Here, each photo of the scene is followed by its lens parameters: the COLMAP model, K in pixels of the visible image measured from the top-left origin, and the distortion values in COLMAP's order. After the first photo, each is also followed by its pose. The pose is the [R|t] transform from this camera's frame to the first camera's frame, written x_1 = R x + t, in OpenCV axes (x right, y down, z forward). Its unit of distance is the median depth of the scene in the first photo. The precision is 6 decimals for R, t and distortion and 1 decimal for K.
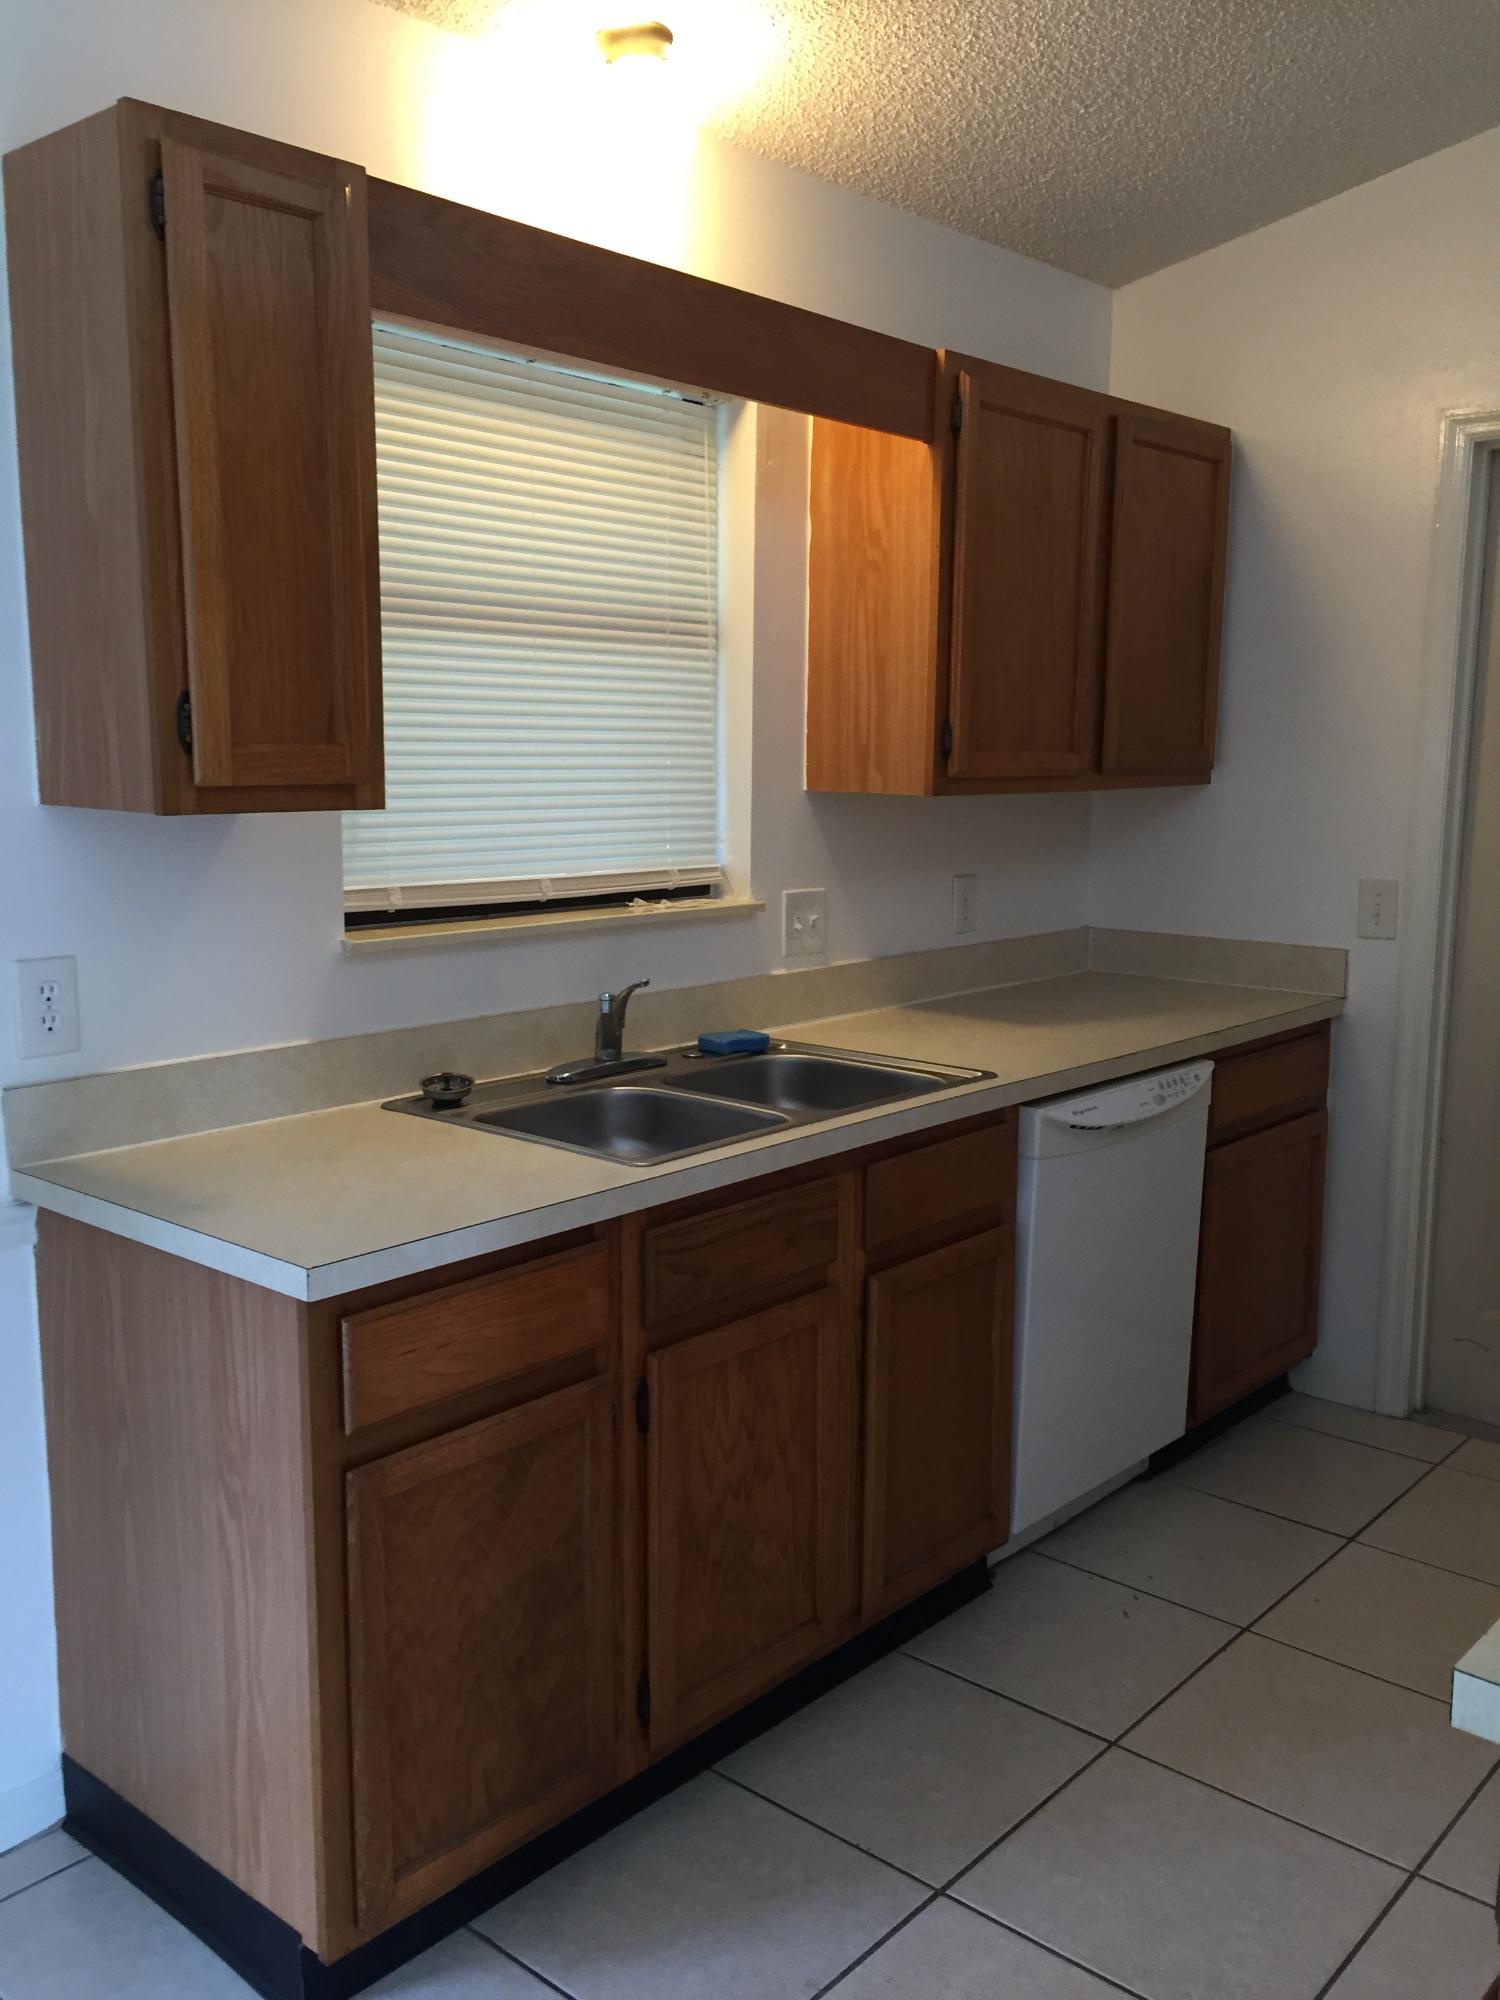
lens RADIAL K [[1728.1, 0, 750.4], [0, 1728.1, 984.8], [0, 0, 1]] dist [0.054424, -0.012234]
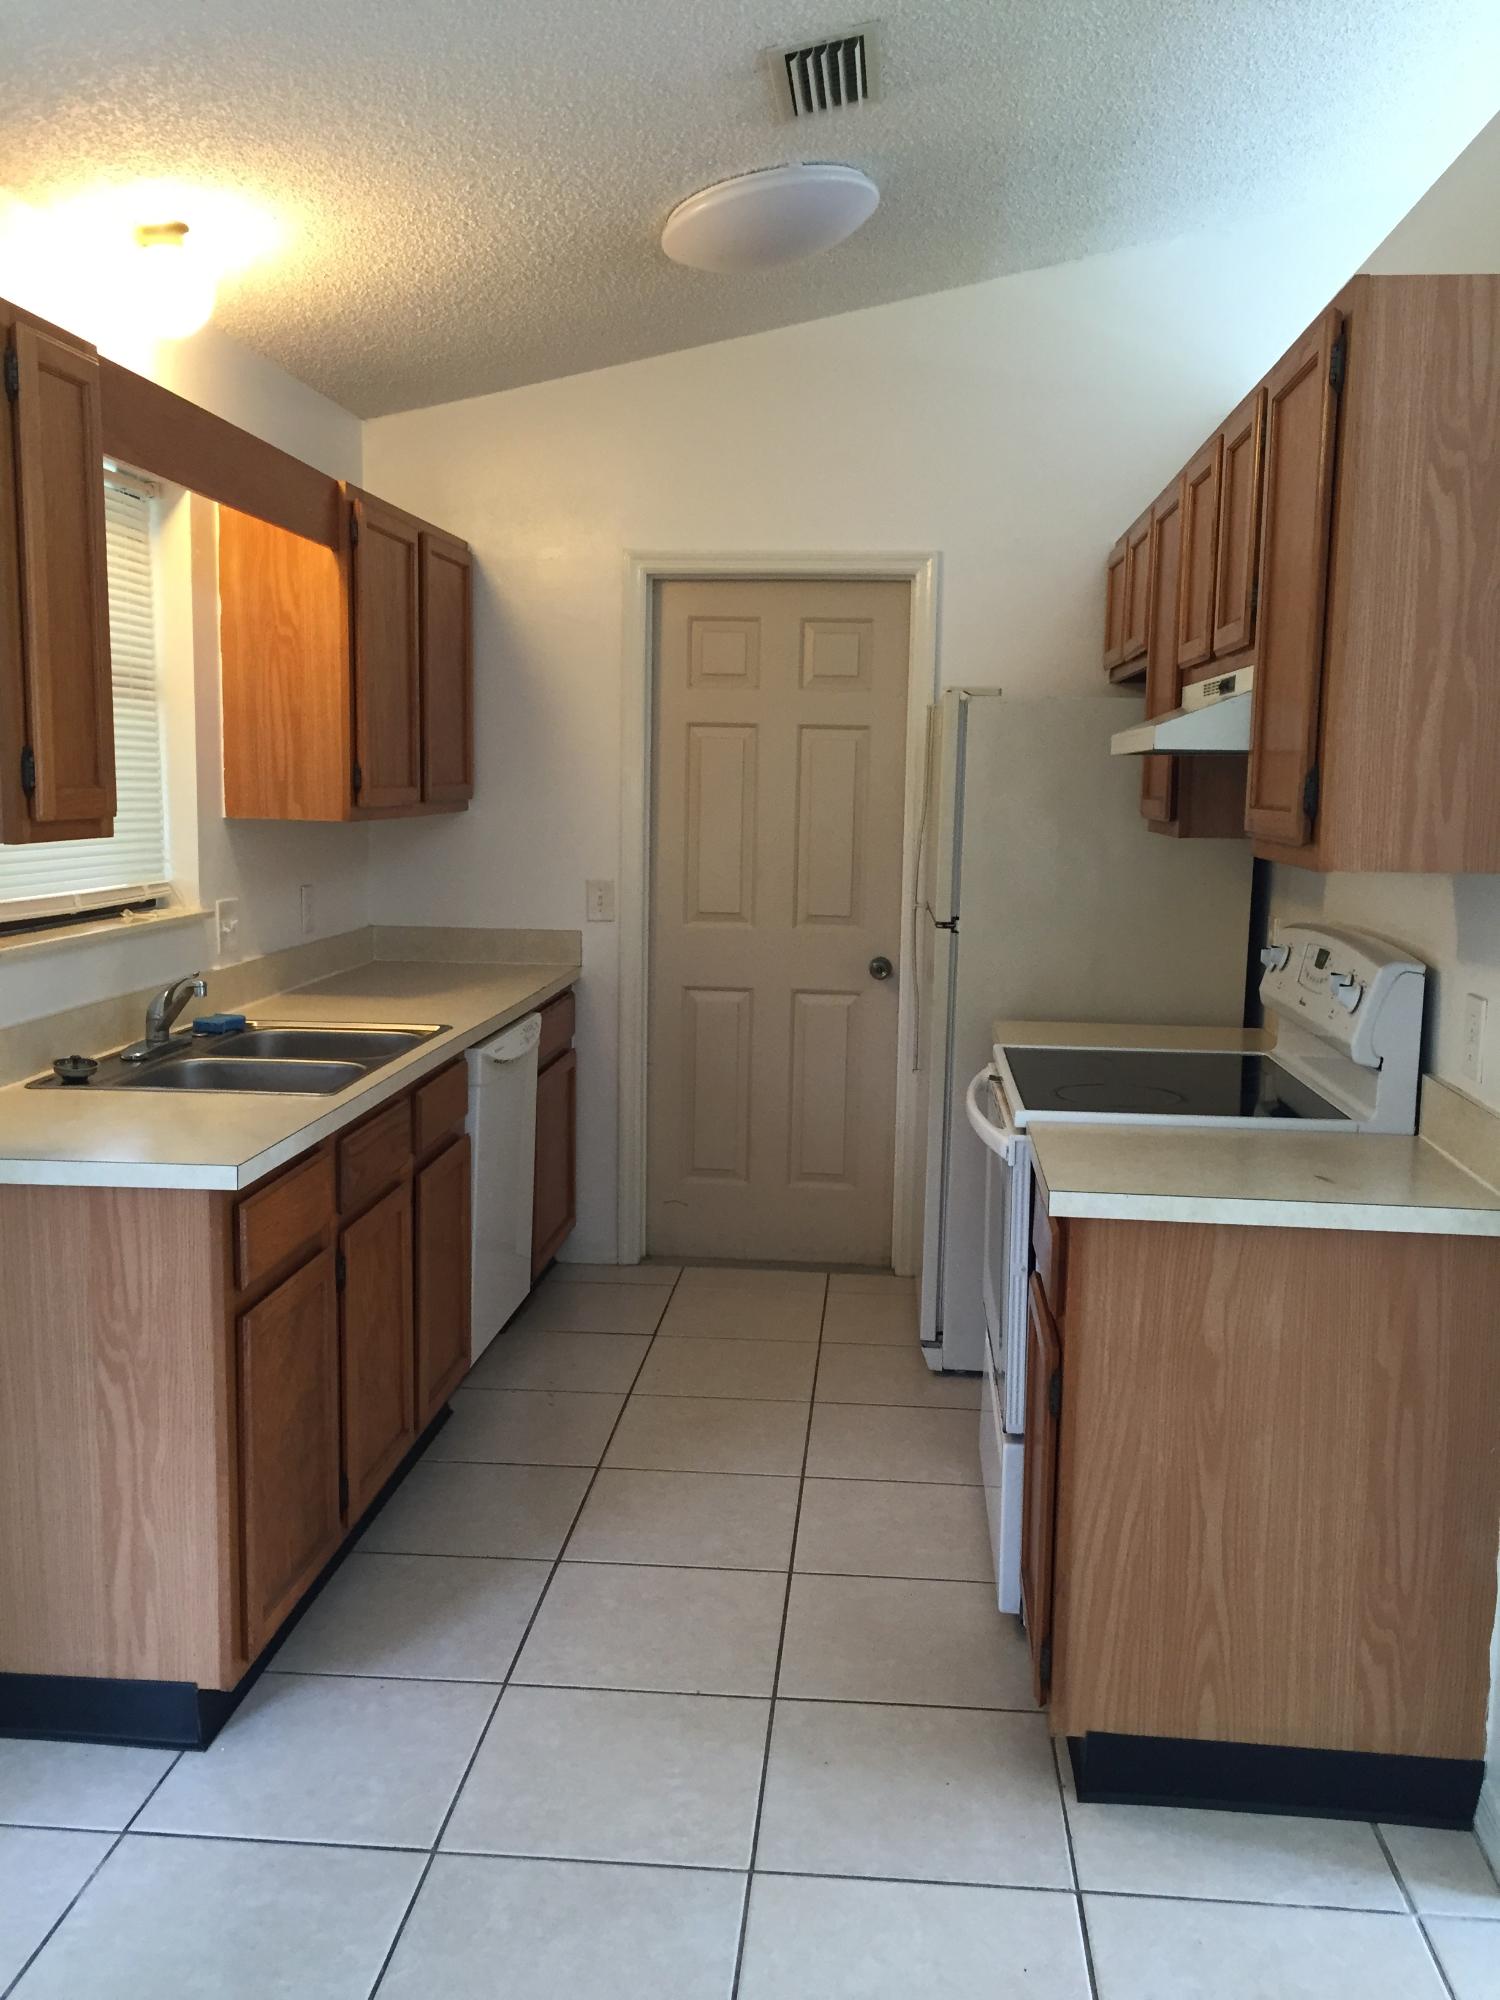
lens RADIAL K [[1728.1, 0, 750.4], [0, 1728.1, 984.8], [0, 0, 1]] dist [0.054424, -0.012234]
pose [[0.808970, -0.067743, 0.583933, -0.412849], [0.074466, 0.997145, 0.012516, 0.017966], [-0.583114, 0.033358, 0.811705, -0.215771]]
